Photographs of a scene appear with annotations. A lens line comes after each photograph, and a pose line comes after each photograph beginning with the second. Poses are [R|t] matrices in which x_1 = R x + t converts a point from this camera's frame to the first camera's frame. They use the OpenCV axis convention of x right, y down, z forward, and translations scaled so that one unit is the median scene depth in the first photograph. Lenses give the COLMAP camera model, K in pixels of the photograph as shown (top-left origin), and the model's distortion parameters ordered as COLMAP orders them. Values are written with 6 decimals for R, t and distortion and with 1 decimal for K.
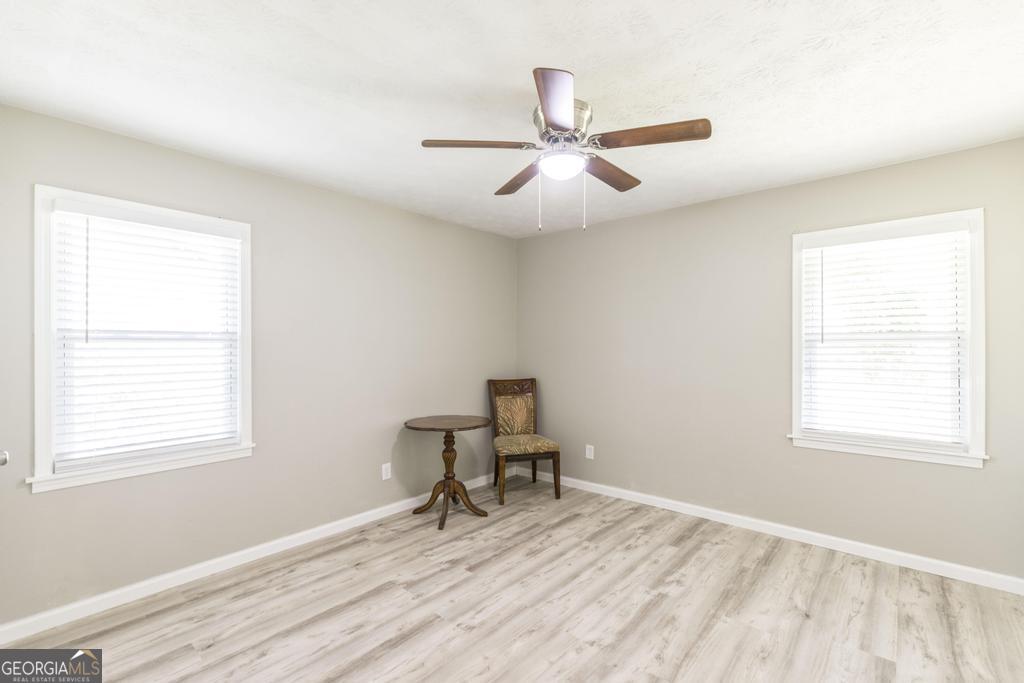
lens RADIAL K [[445.5, 0, 516.1], [0, 445.5, 345.8], [0, 0, 1]] dist [-0.000645, -0.000098]
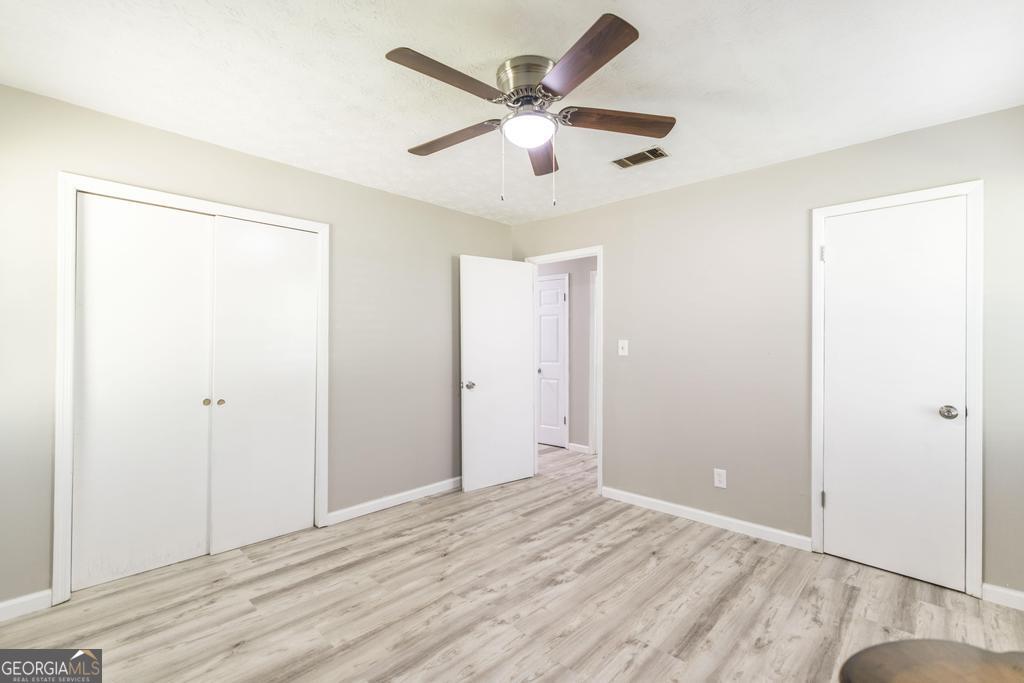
lens RADIAL K [[445.5, 0, 511.1], [0, 445.5, 342.5], [0, 0, 1]] dist [-0.000645, -0.000098]
pose [[-0.998709, -0.002154, 0.050743, 0.096216], [-0.002198, 0.999997, -0.000820, 0.030887], [-0.050741, -0.000931, -0.998711, 1.944288]]
